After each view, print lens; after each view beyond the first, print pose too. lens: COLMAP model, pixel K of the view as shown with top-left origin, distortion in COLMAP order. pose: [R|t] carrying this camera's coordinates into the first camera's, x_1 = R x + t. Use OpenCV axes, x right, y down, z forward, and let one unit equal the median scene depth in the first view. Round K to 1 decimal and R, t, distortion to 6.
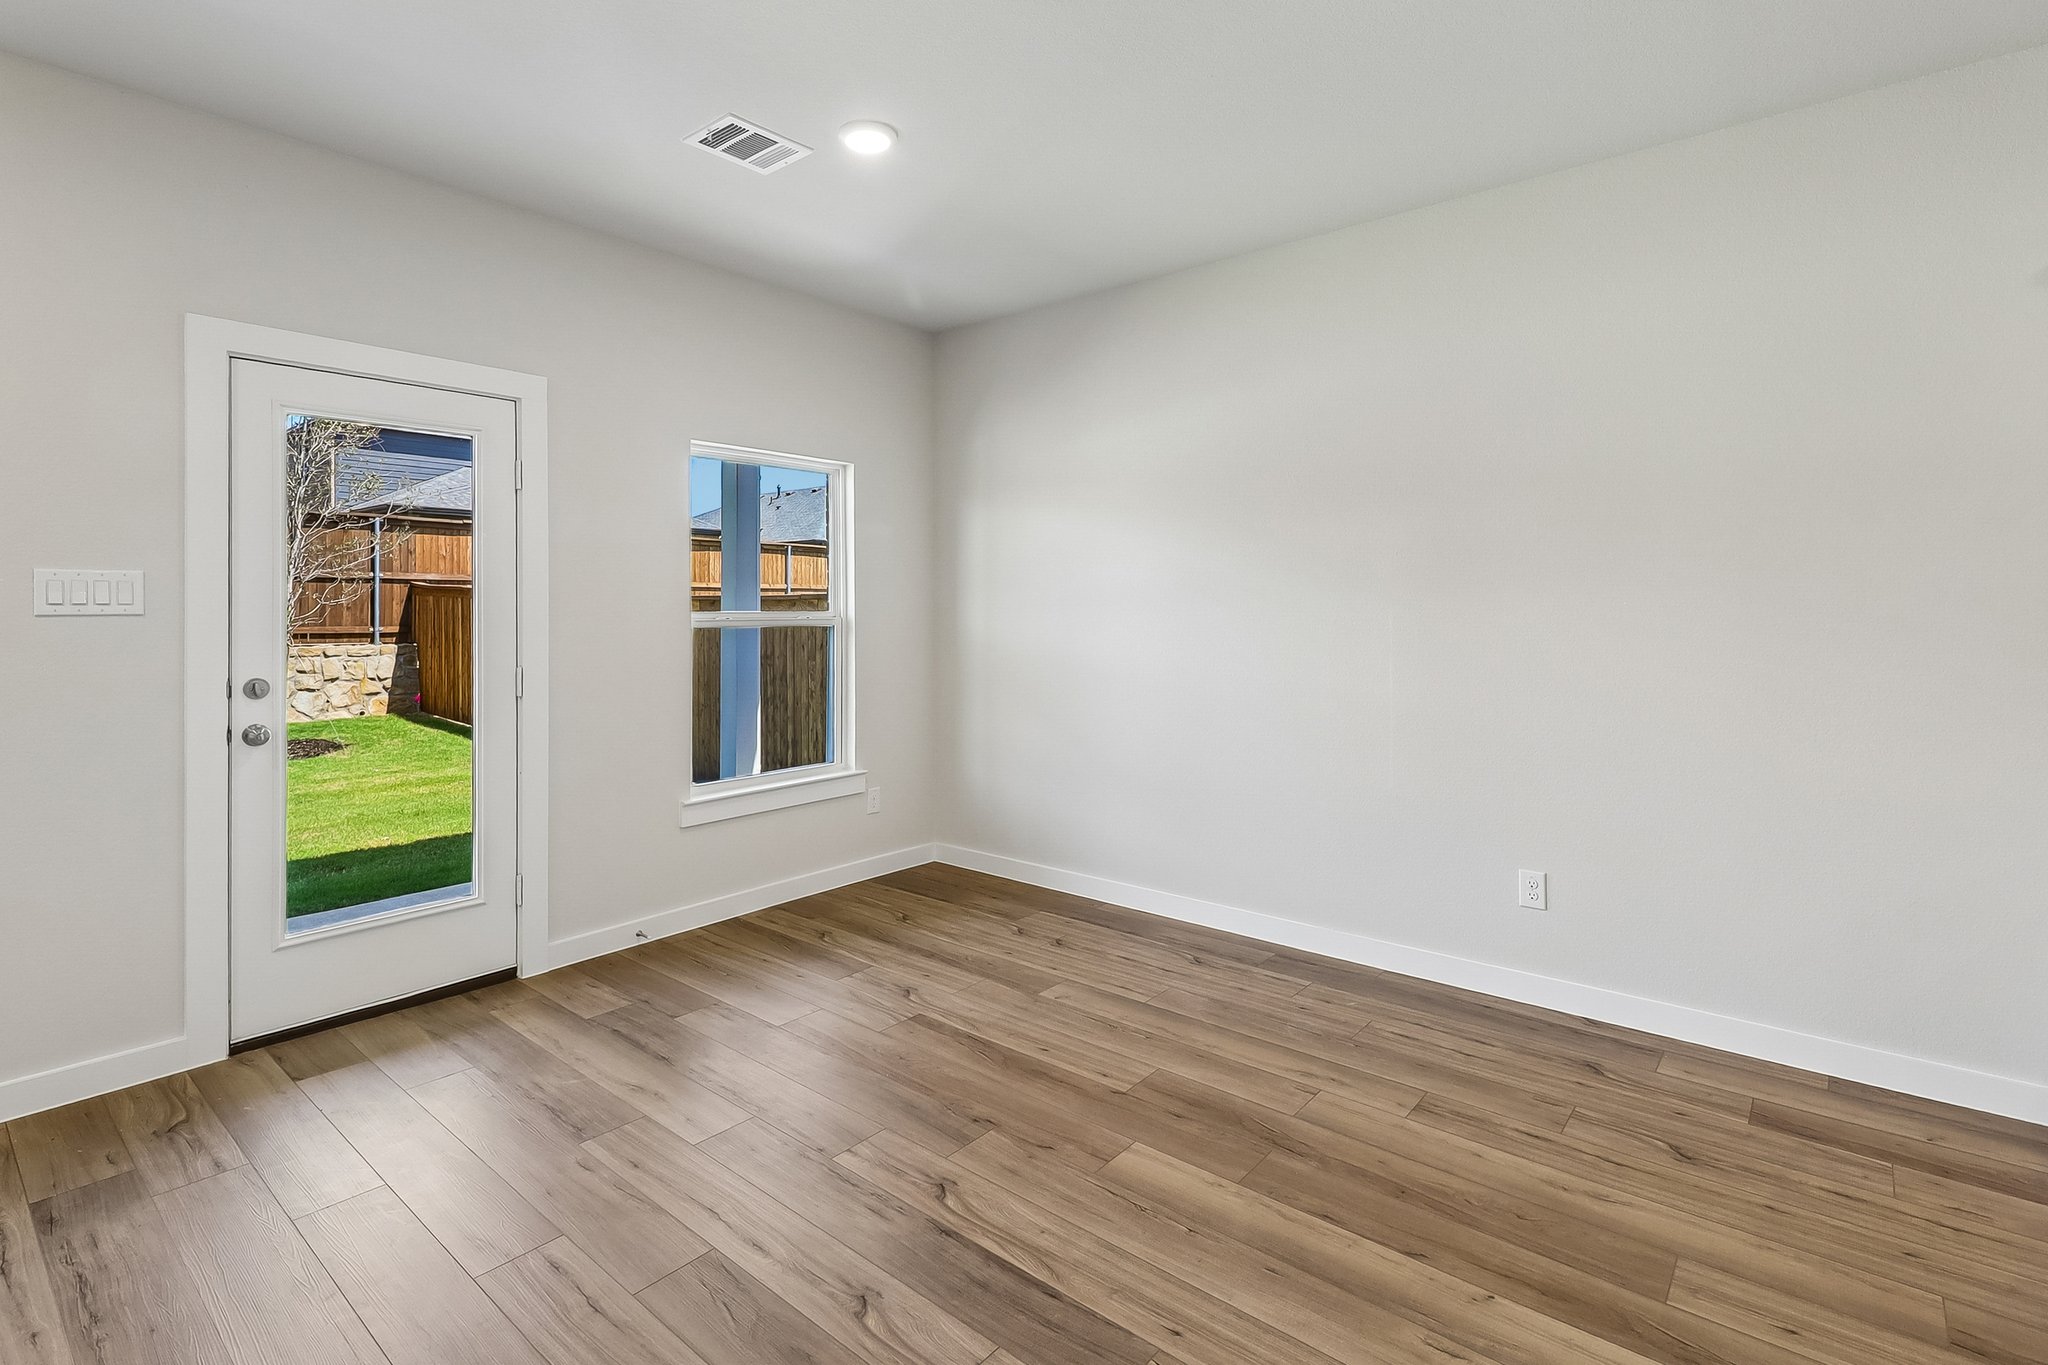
lens RADIAL K [[958.5, 0, 1008.6], [0, 958.5, 613.5], [0, 0, 1]] dist [0.011184, -0.006071]
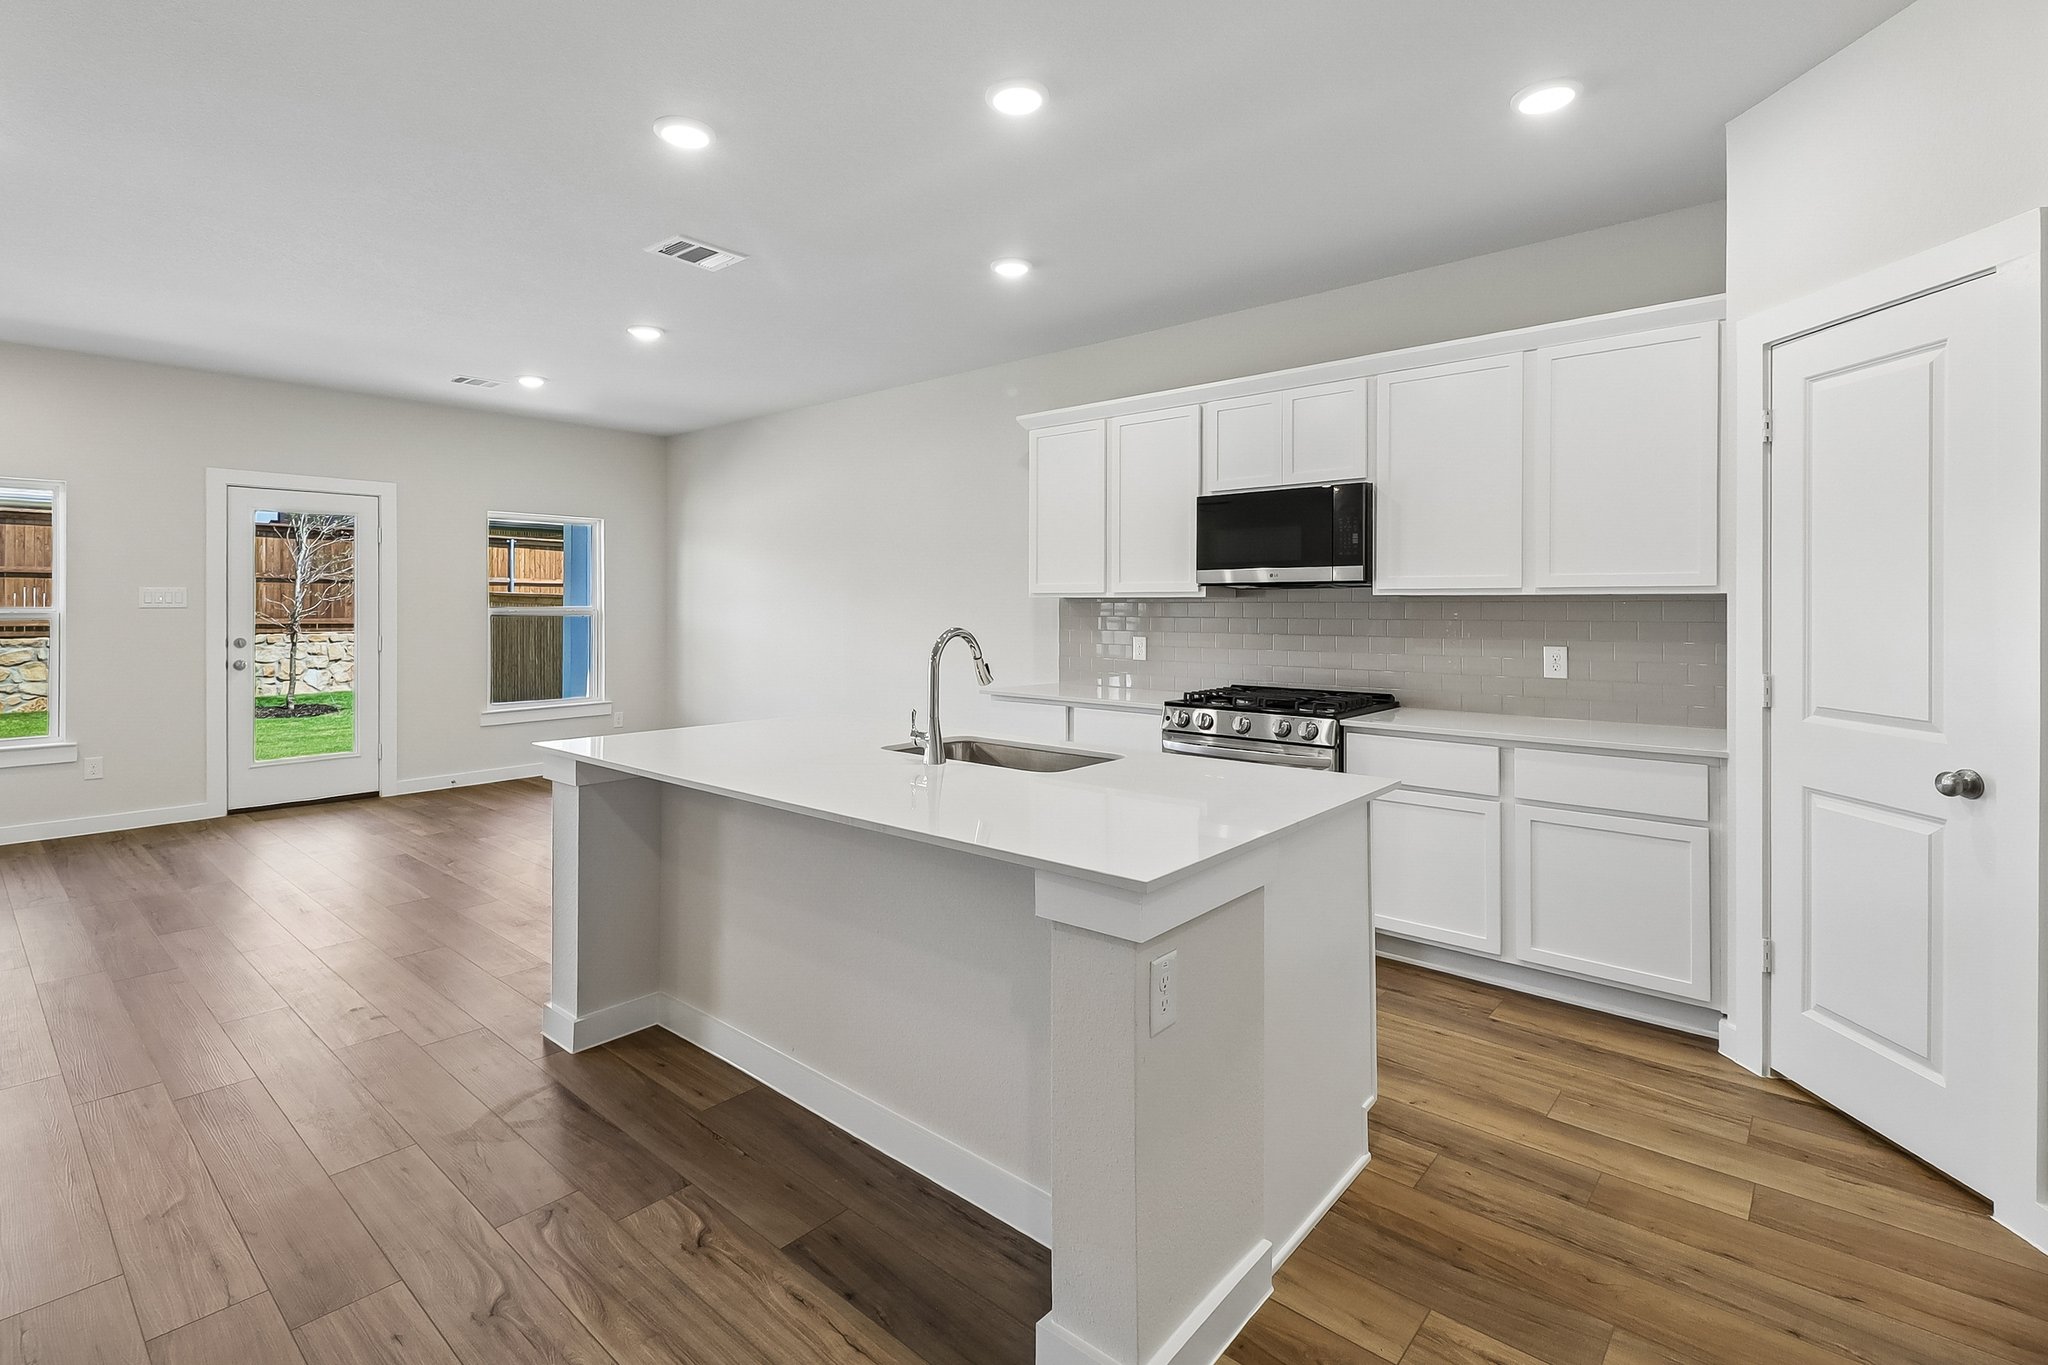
lens RADIAL K [[958.5, 0, 1032.4], [0, 958.5, 613.6], [0, 0, 1]] dist [0.011184, -0.006071]
pose [[0.999936, 0.001568, -0.011212, 0.675127], [-0.001510, 0.999985, 0.005213, -0.000356], [0.011220, -0.005196, 0.999924, -0.752655]]
